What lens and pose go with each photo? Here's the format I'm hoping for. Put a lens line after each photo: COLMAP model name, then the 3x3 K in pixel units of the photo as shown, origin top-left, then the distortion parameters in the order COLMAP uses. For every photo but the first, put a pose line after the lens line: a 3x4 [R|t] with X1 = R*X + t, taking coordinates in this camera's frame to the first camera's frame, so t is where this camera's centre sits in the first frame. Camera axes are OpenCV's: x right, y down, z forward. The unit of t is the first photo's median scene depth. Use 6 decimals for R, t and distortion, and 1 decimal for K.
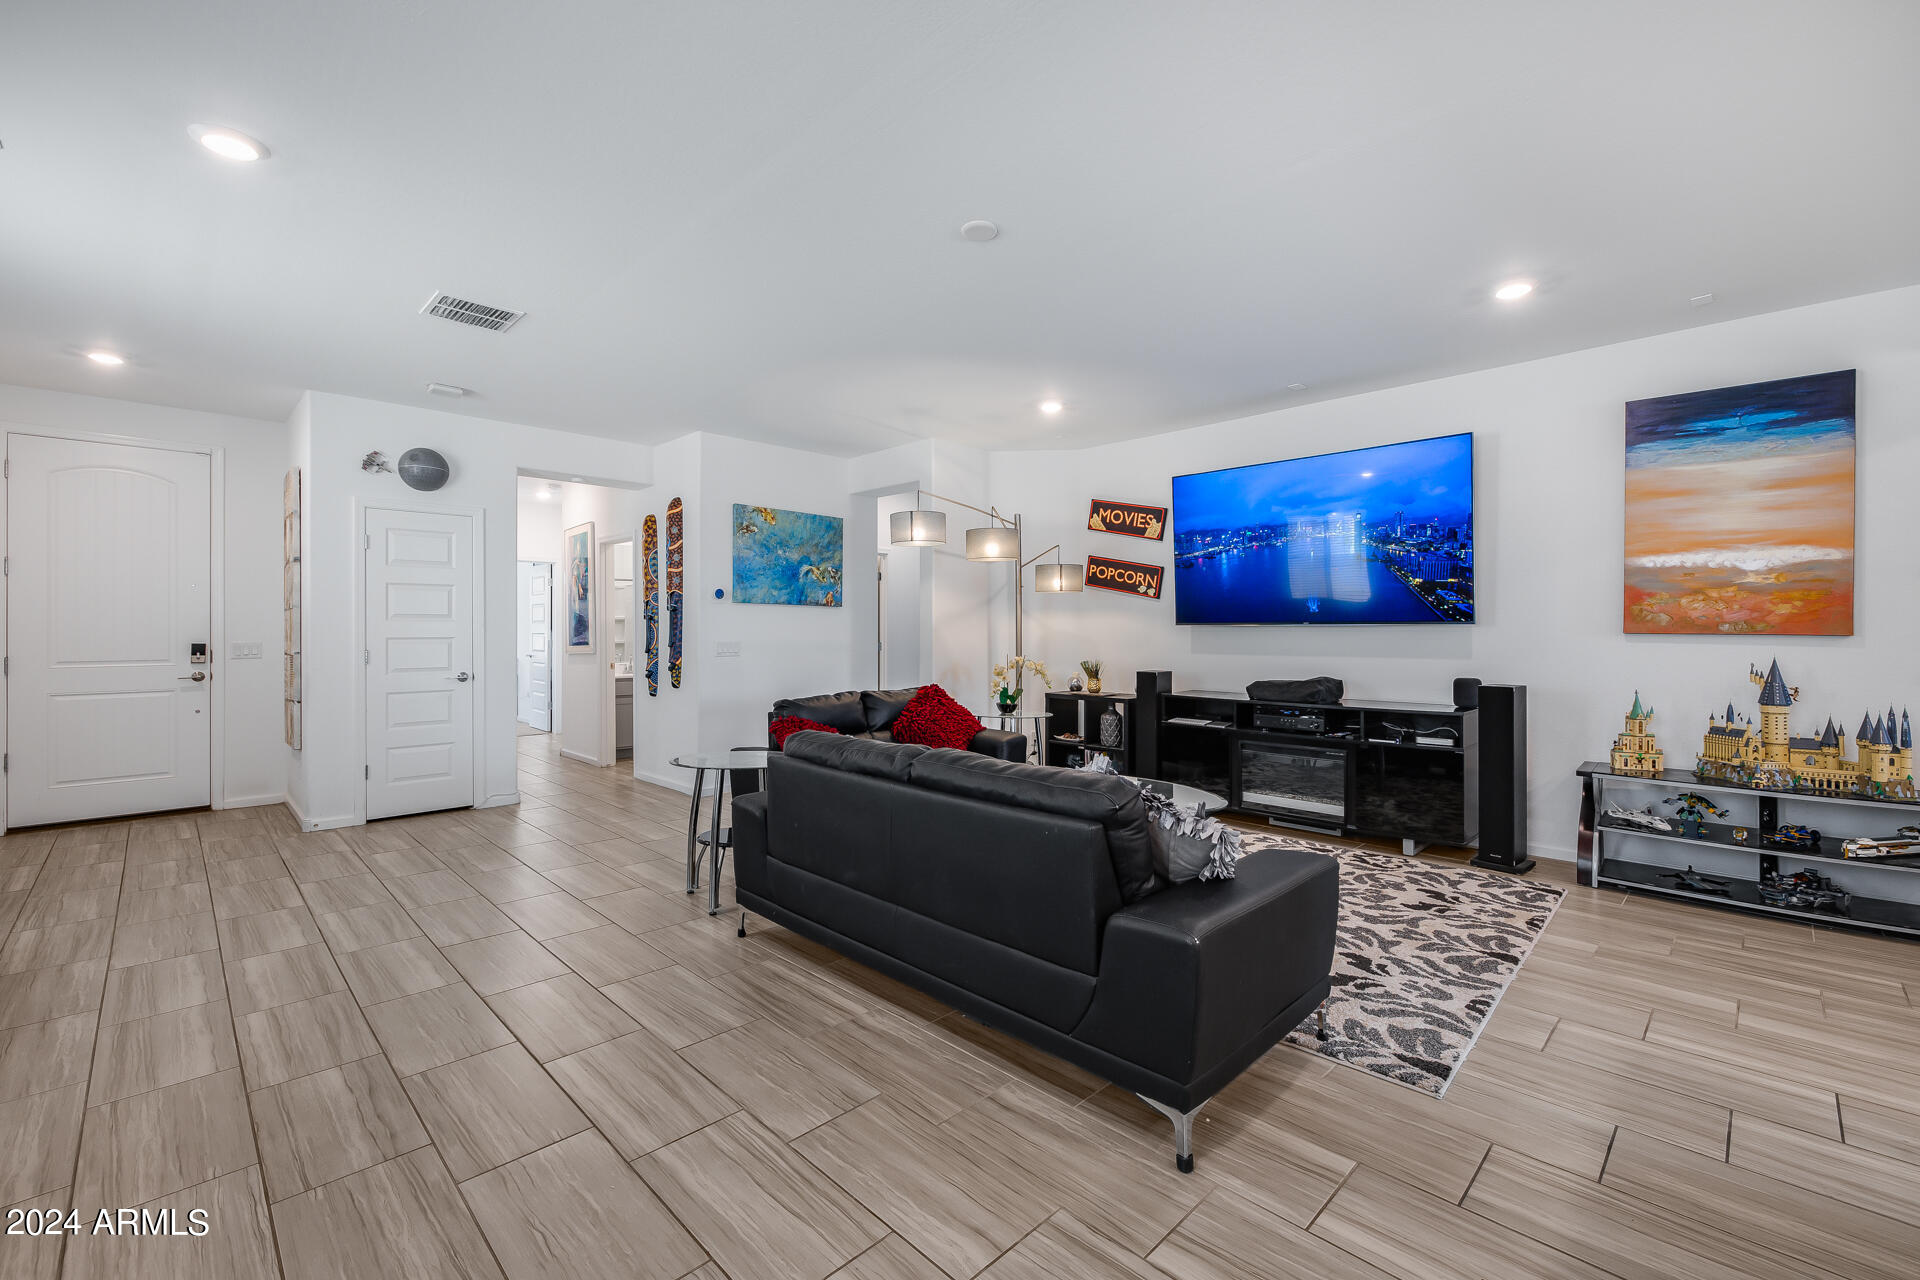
lens RADIAL K [[793.6, 0, 968.6], [0, 793.6, 631.7], [0, 0, 1]] dist [0.000090, -0.000231]
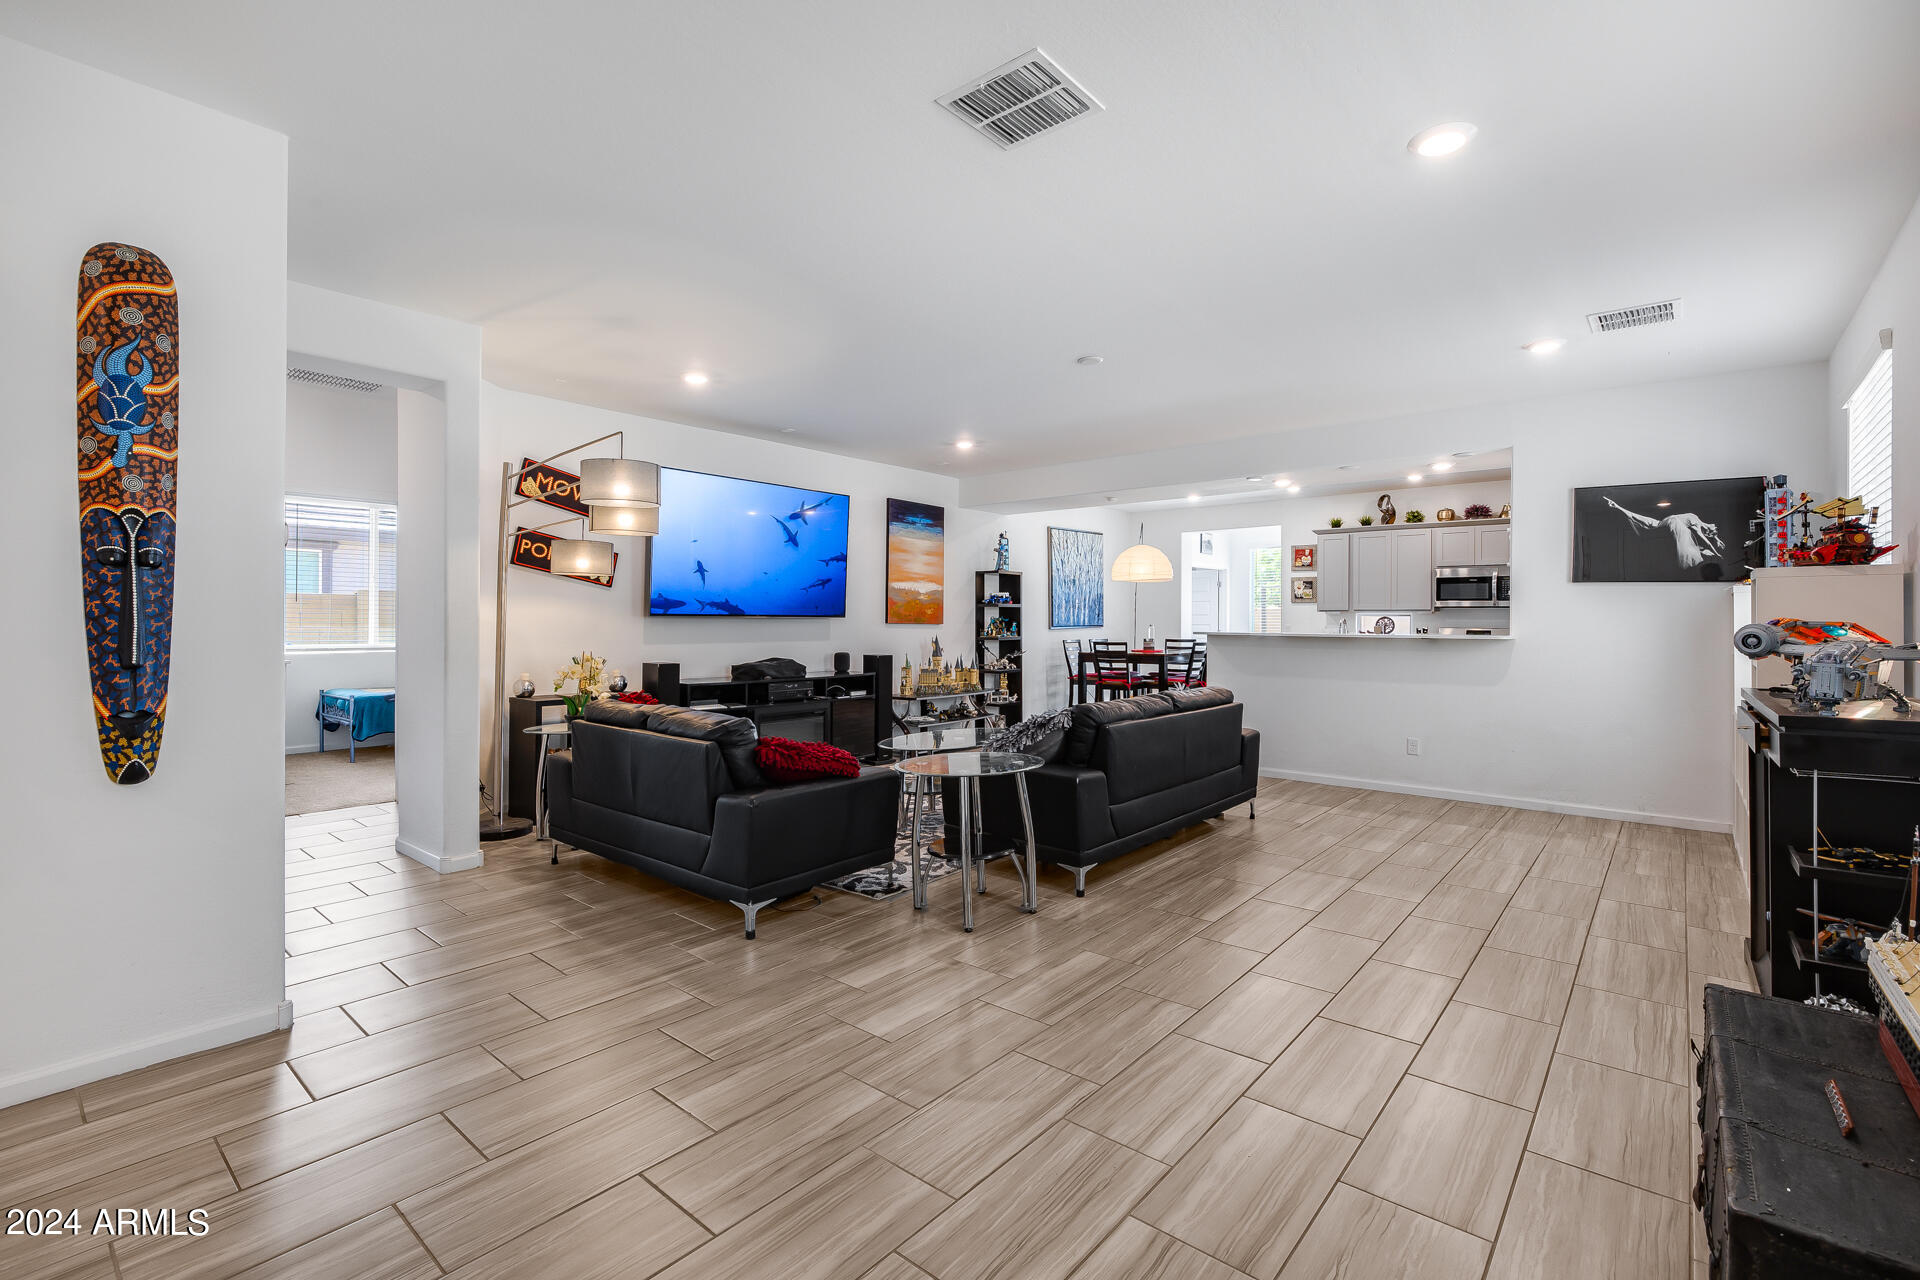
lens RADIAL K [[877.5, 0, 931.6], [0, 877.5, 618.3], [0, 0, 1]] dist [-0.001660, -0.000058]
pose [[-0.065092, 0.003290, 0.997874, -1.224771], [0.000009, 0.999995, -0.003297, -0.002947], [-0.997879, -0.000205, -0.065092, 1.049522]]
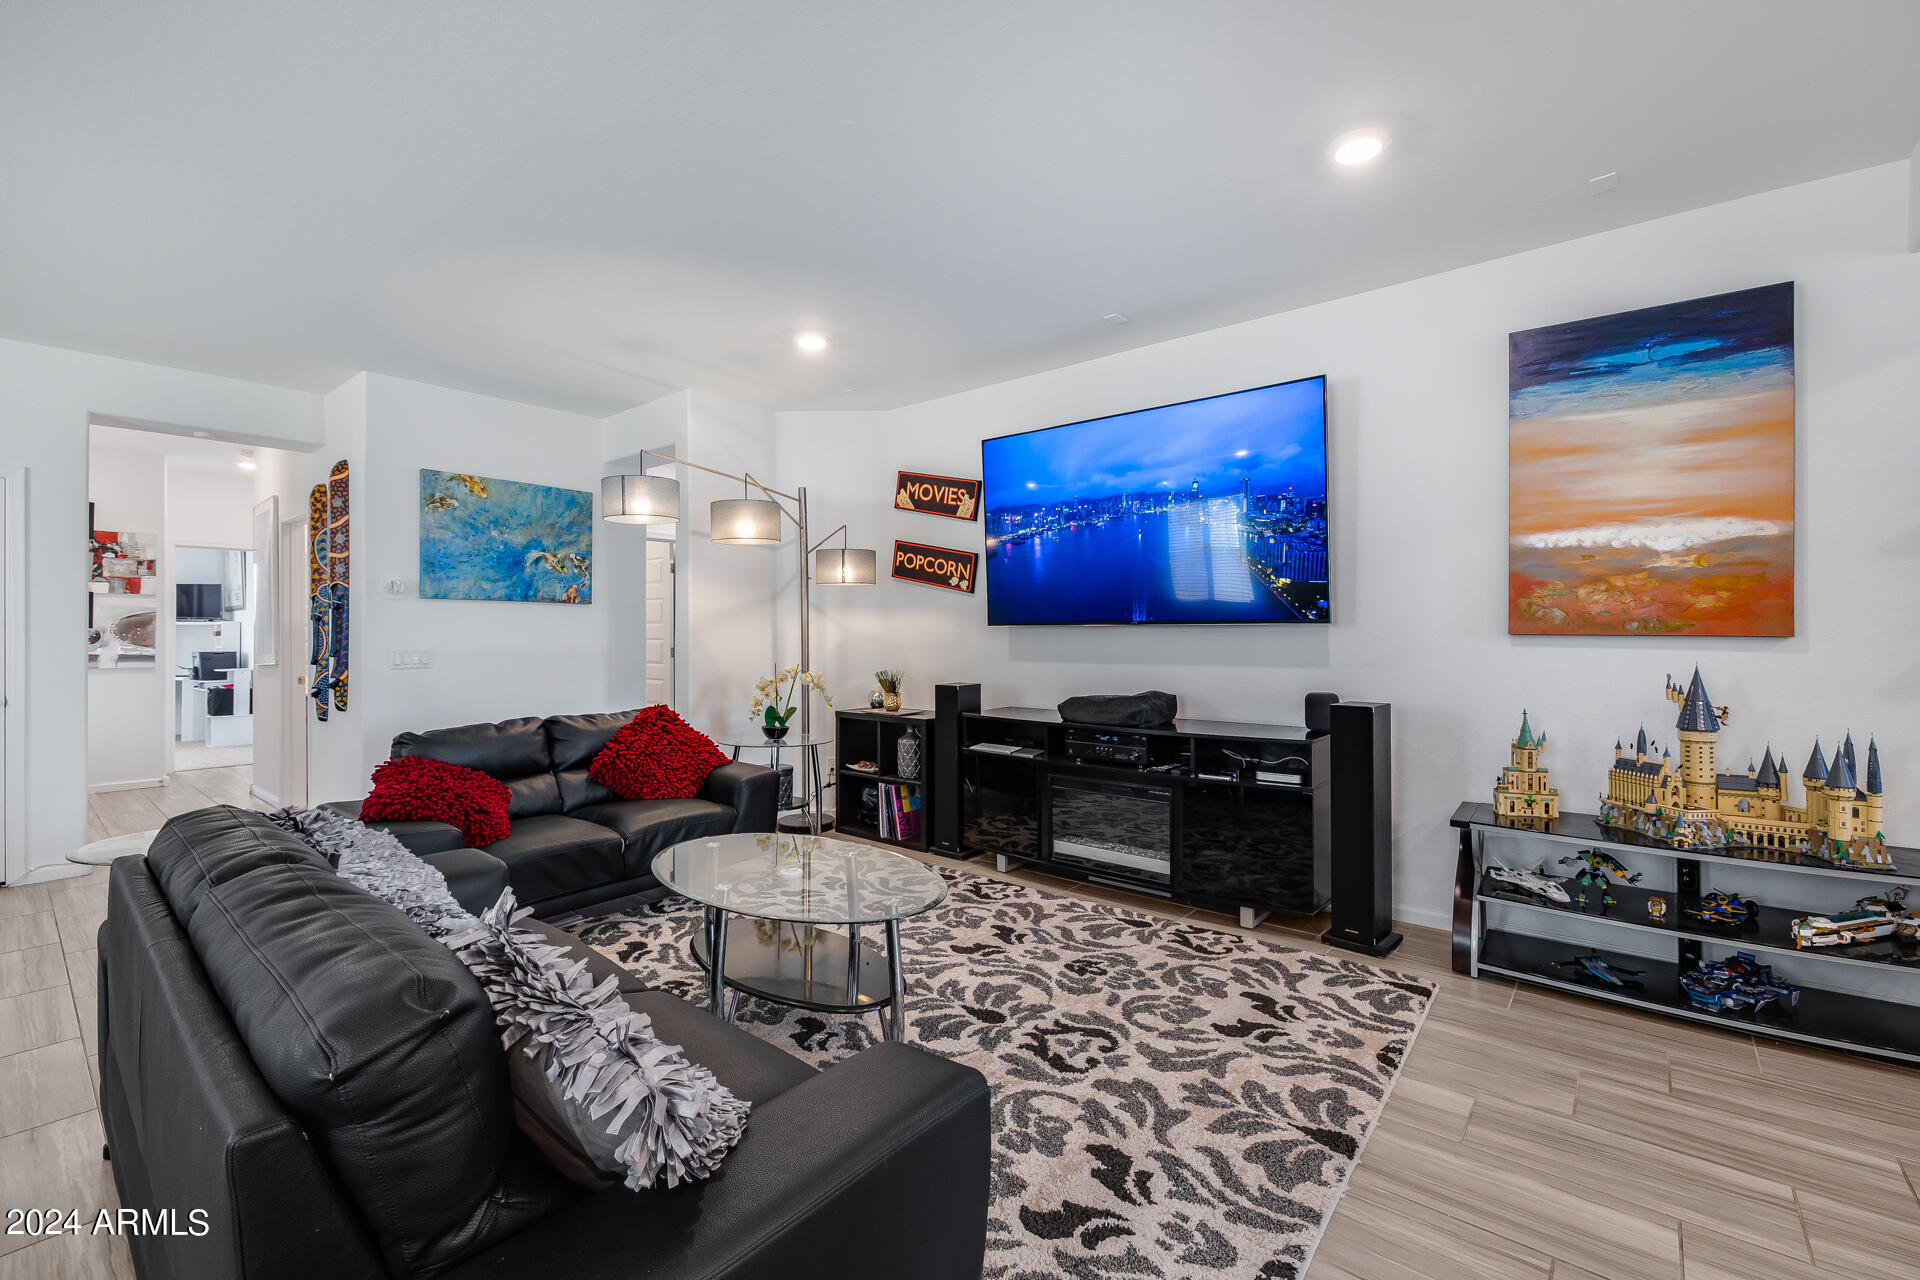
lens RADIAL K [[809.8, 0, 961.9], [0, 809.8, 630.1], [0, 0, 1]] dist [-0.003008, 0.000324]
pose [[0.995784, -0.003842, 0.091647, 0.231998], [0.004174, 0.999985, -0.003430, -0.001755], [-0.091632, 0.003799, 0.995786, 0.275588]]
